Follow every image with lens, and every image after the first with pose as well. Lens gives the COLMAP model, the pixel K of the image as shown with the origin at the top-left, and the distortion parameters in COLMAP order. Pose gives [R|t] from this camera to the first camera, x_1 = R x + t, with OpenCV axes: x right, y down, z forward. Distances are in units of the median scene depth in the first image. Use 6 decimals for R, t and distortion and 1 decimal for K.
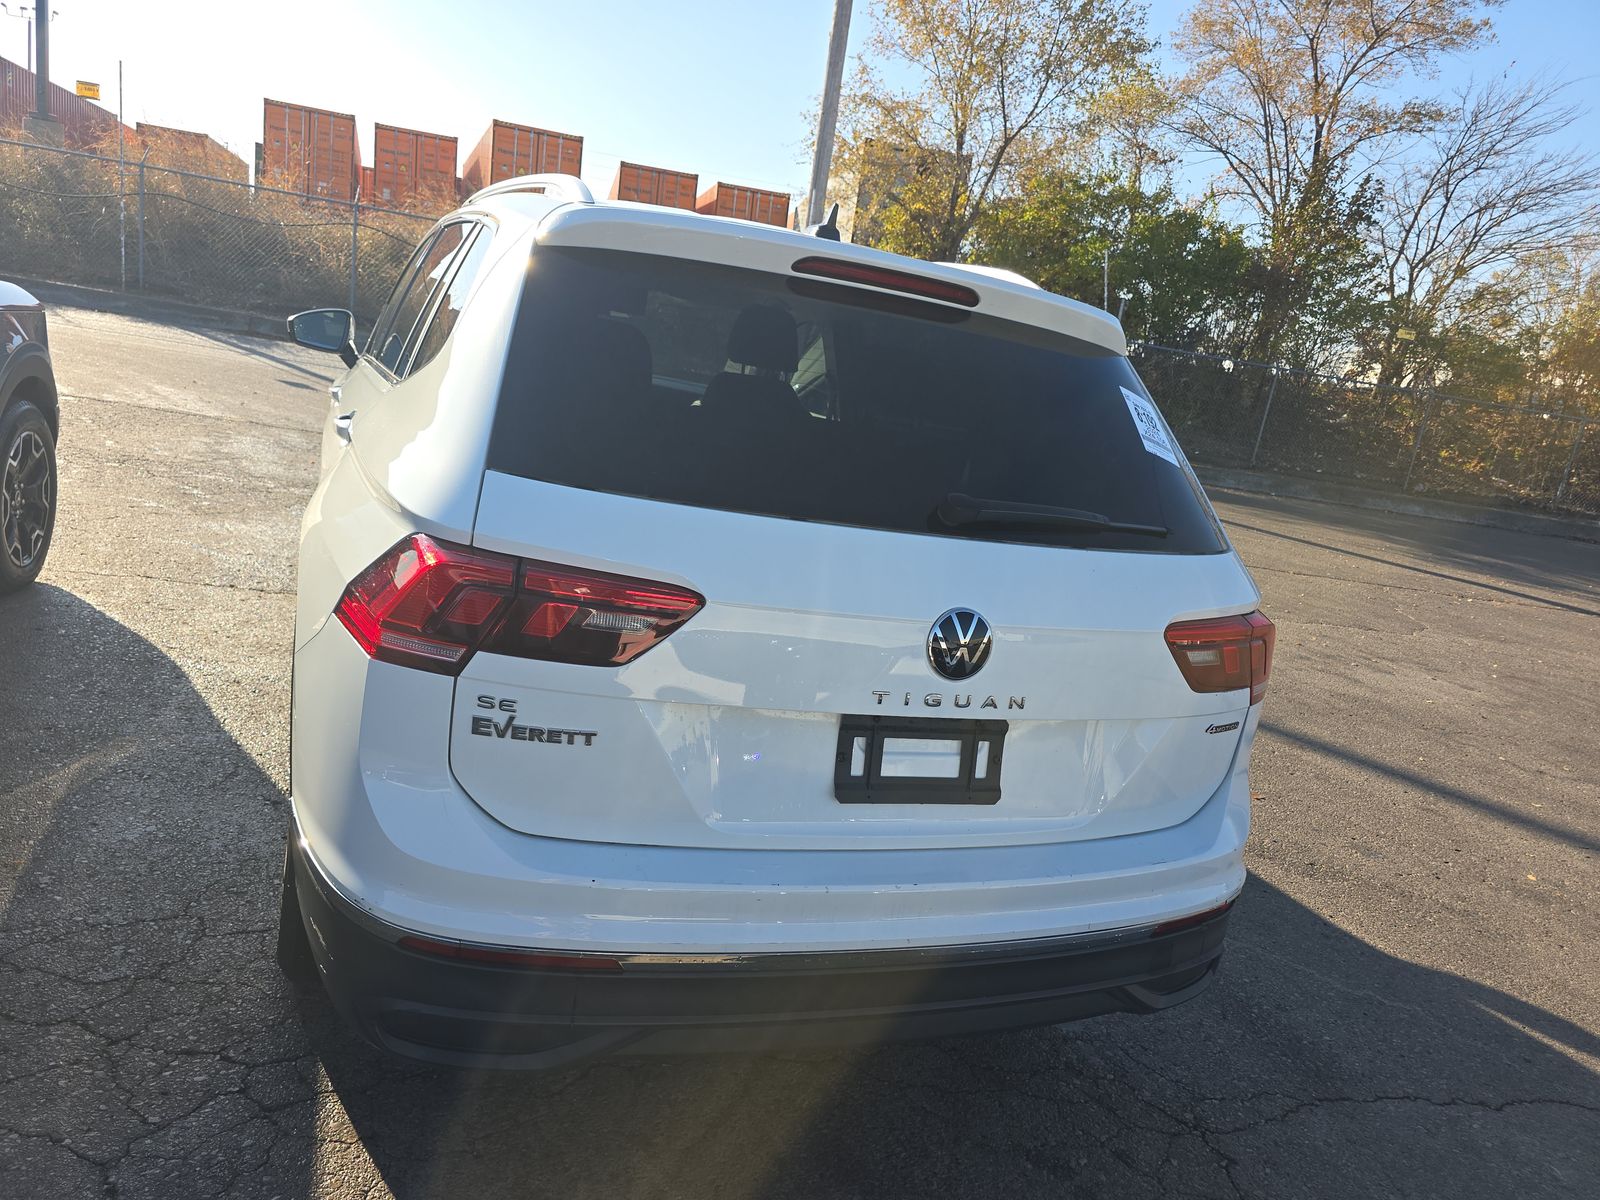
lens RADIAL K [[1079.9, 0, 800.0], [0, 1079.9, 600.0], [0, 0, 1]] dist [0.041065, -0.040598]
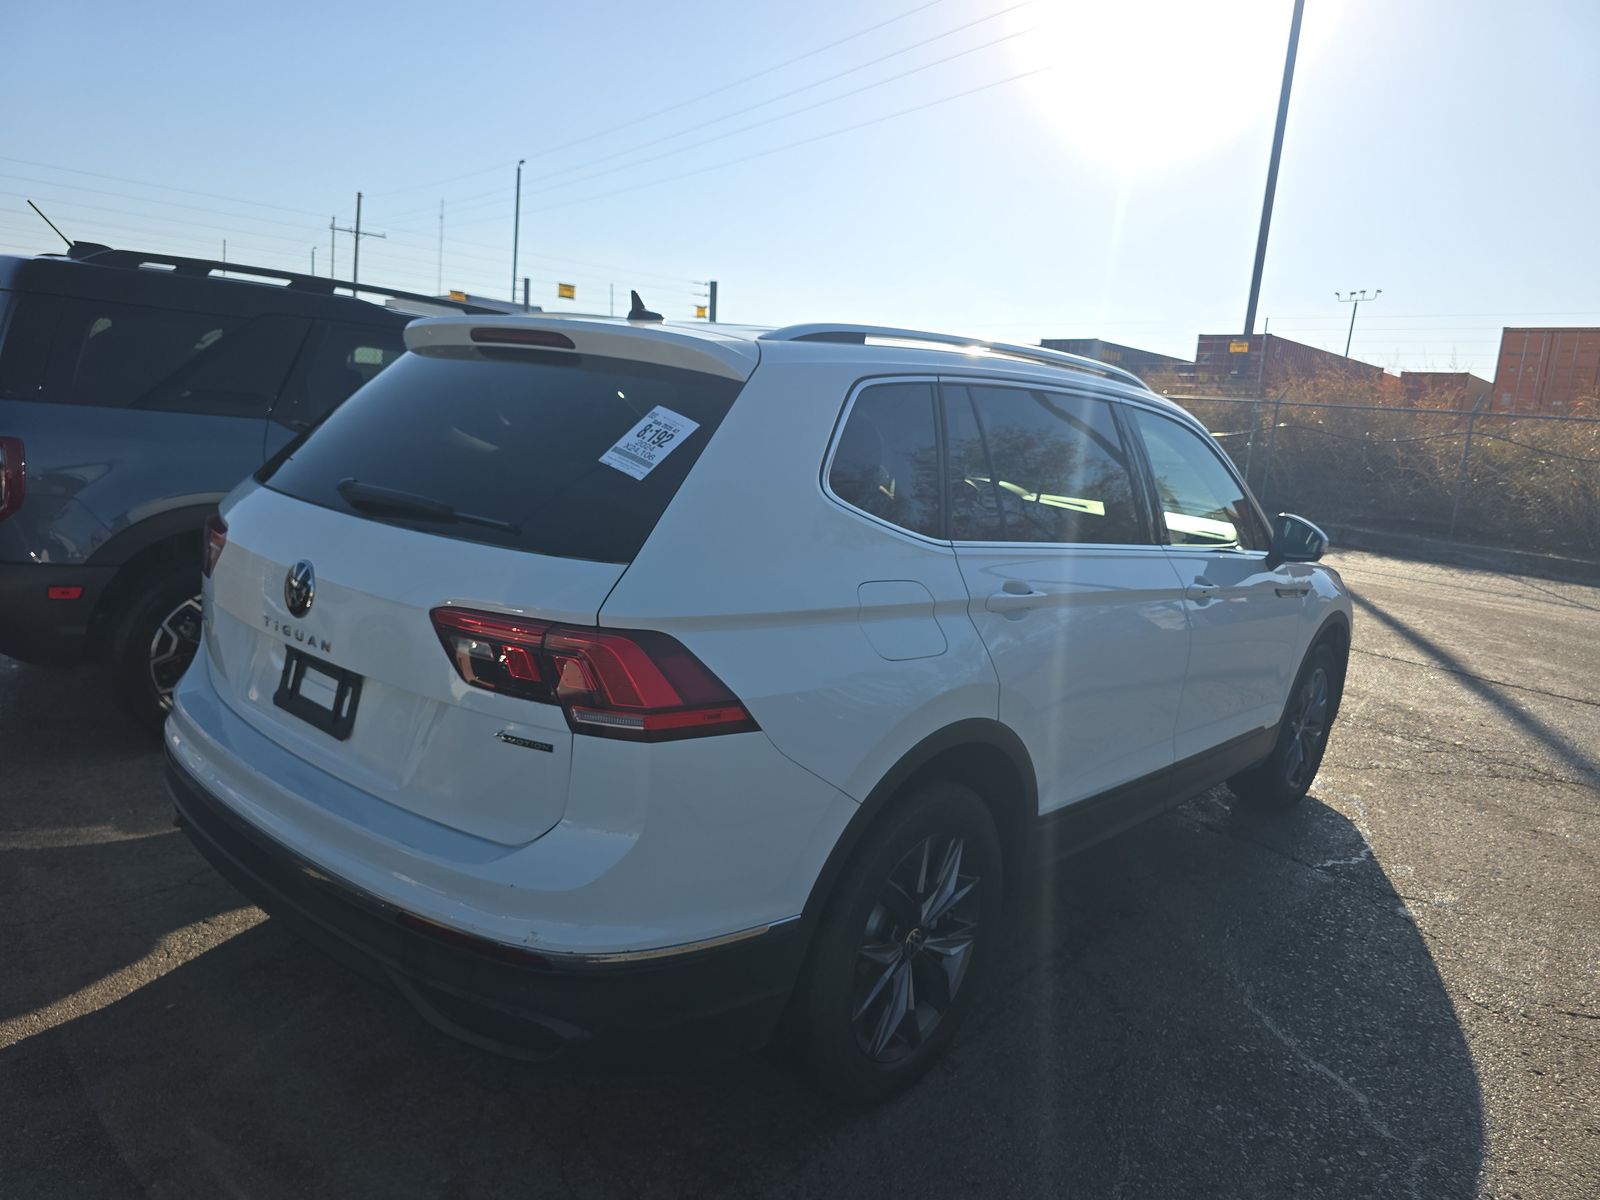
lens RADIAL K [[1086.9, 0, 800.0], [0, 1086.9, 600.0], [0, 0, 1]] dist [0.037492, -0.044032]
pose [[0.493694, 0.036954, -0.868850, 0.135850], [-0.218462, 0.972328, -0.082778, 0.002741], [0.841748, 0.230678, 0.488106, 0.075544]]
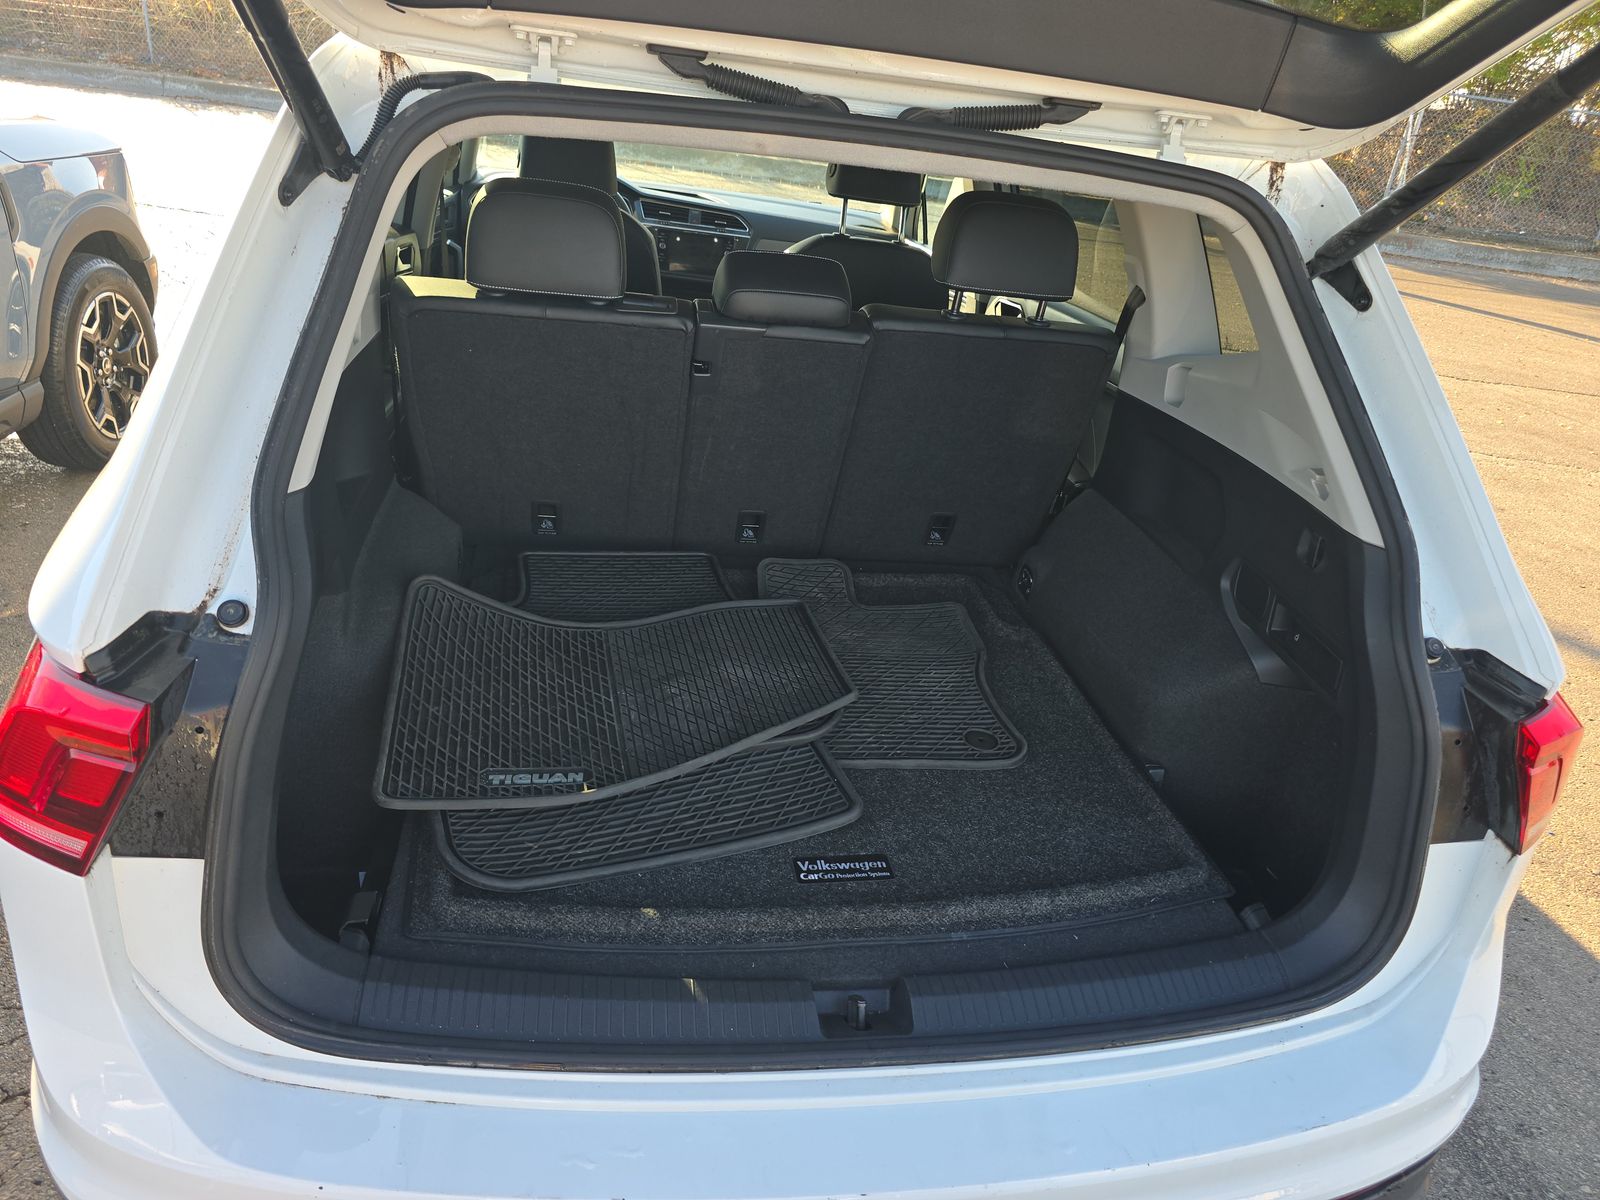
lens RADIAL K [[1079.9, 0, 800.0], [0, 1079.9, 600.0], [0, 0, 1]] dist [0.041065, -0.040598]
pose [[0.977018, 0.043862, -0.208598, 0.016255], [-0.004157, 0.982335, 0.187083, -0.015980], [0.213118, -0.181916, 0.959941, 0.040445]]
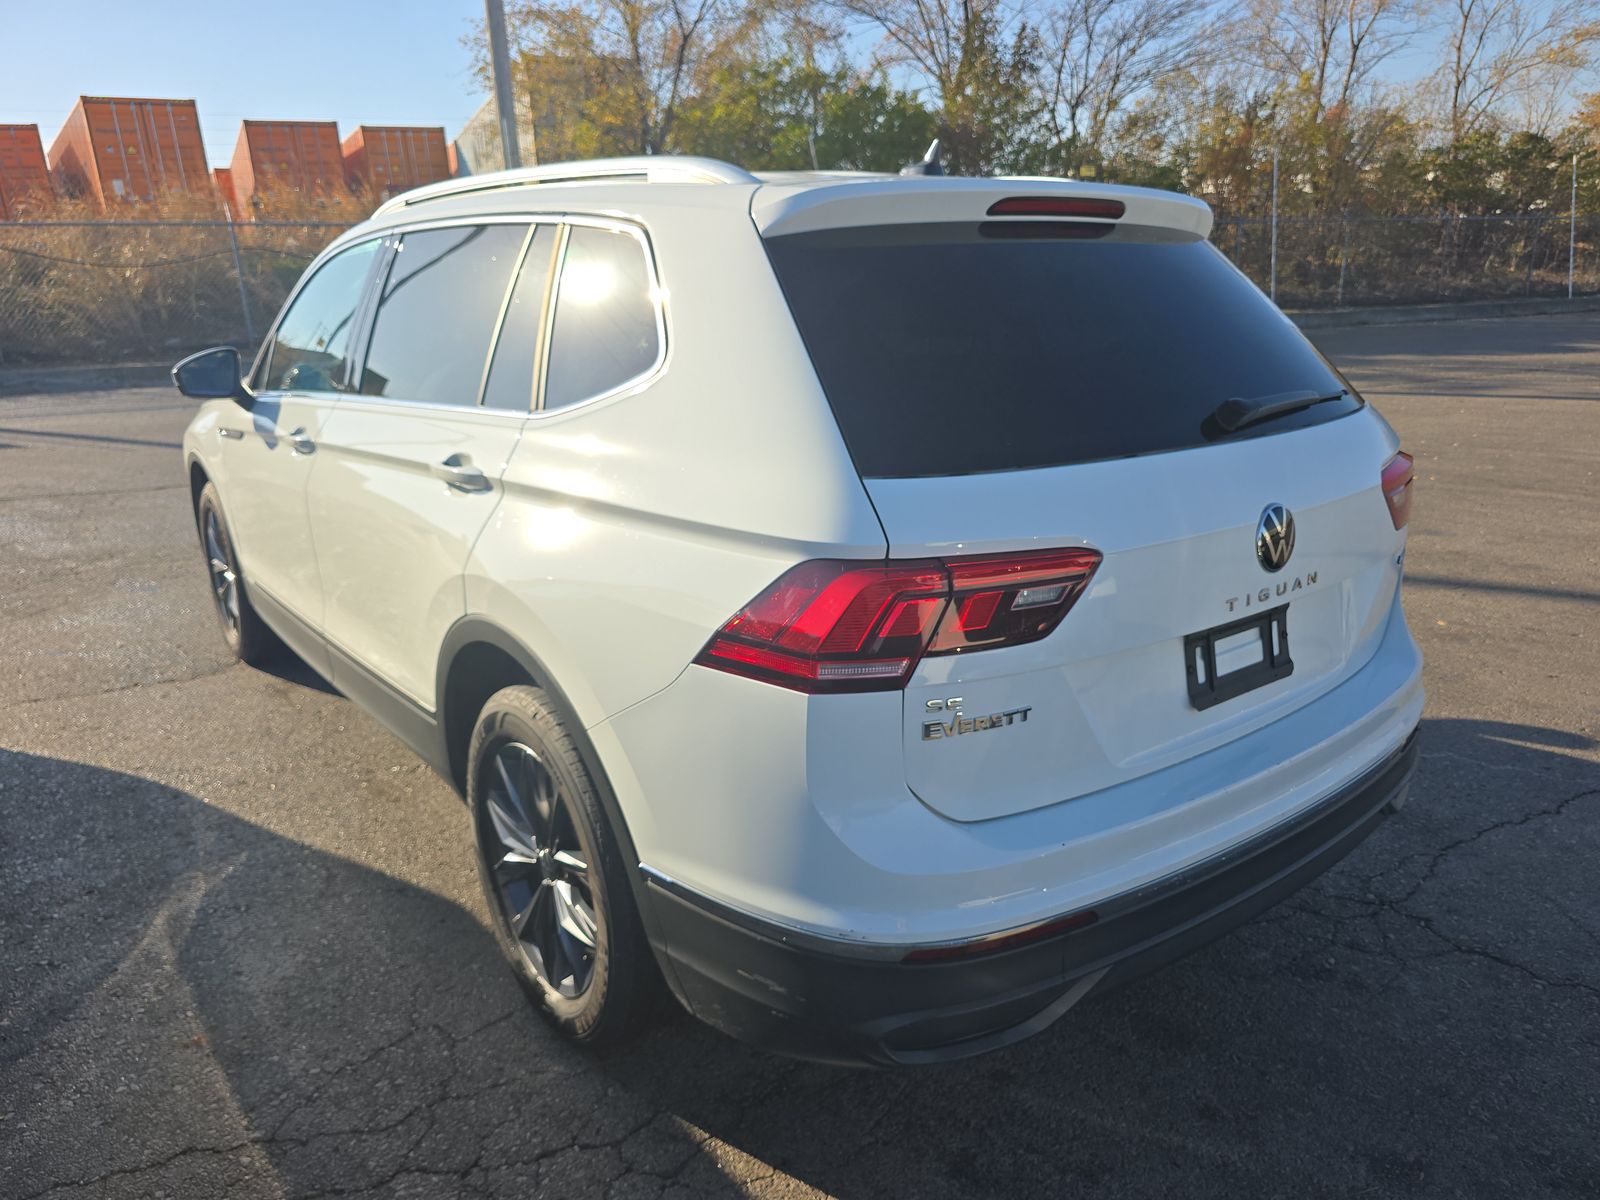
lens RADIAL K [[1086.9, 0, 800.0], [0, 1086.9, 600.0], [0, 0, 1]] dist [0.037492, -0.044032]
pose [[0.943254, -0.251679, 0.216631, -0.047021], [0.234944, 0.966825, 0.100252, -0.010187], [-0.234676, -0.043667, 0.971092, 0.004993]]
